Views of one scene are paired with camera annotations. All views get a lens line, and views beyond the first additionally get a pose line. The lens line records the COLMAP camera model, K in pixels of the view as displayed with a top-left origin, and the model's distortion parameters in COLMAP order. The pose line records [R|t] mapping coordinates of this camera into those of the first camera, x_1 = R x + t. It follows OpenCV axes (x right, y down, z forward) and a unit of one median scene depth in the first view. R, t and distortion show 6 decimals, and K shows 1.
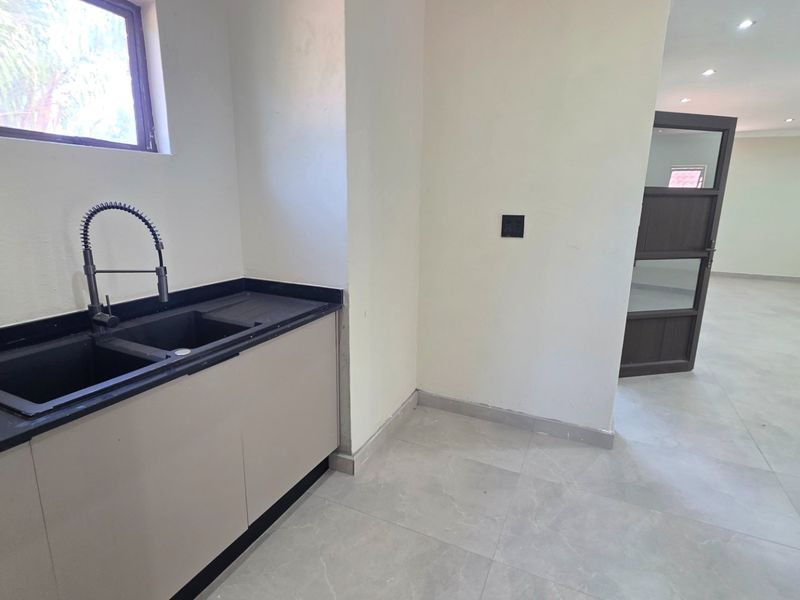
lens RADIAL K [[426.7, 0, 399.0], [0, 426.7, 295.3], [0, 0, 1]] dist [0.000194, 0.000539]
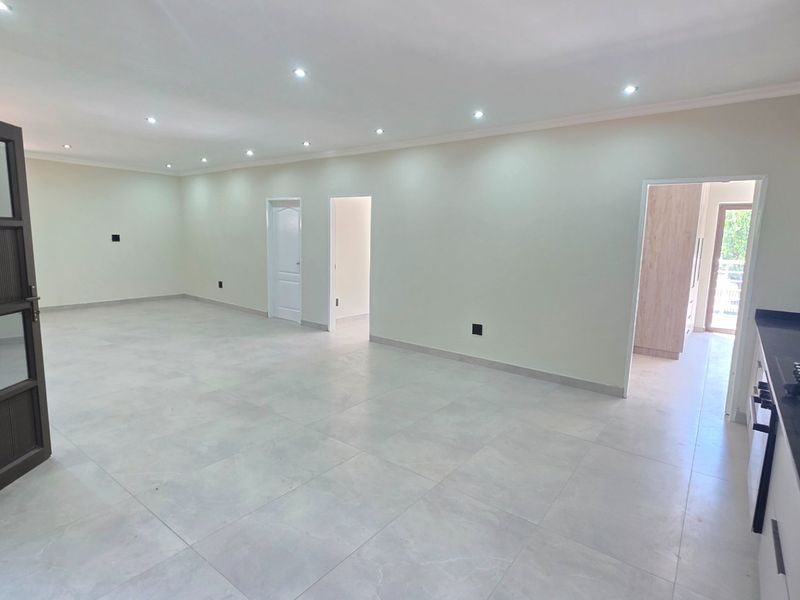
lens RADIAL K [[426.7, 0, 399.0], [0, 426.7, 295.3], [0, 0, 1]] dist [0.000194, 0.000539]
pose [[0.196566, -0.143987, 0.969861, 0.126306], [0.192612, 0.975555, 0.105795, -0.066524], [-0.961386, 0.166011, 0.219495, 0.210120]]
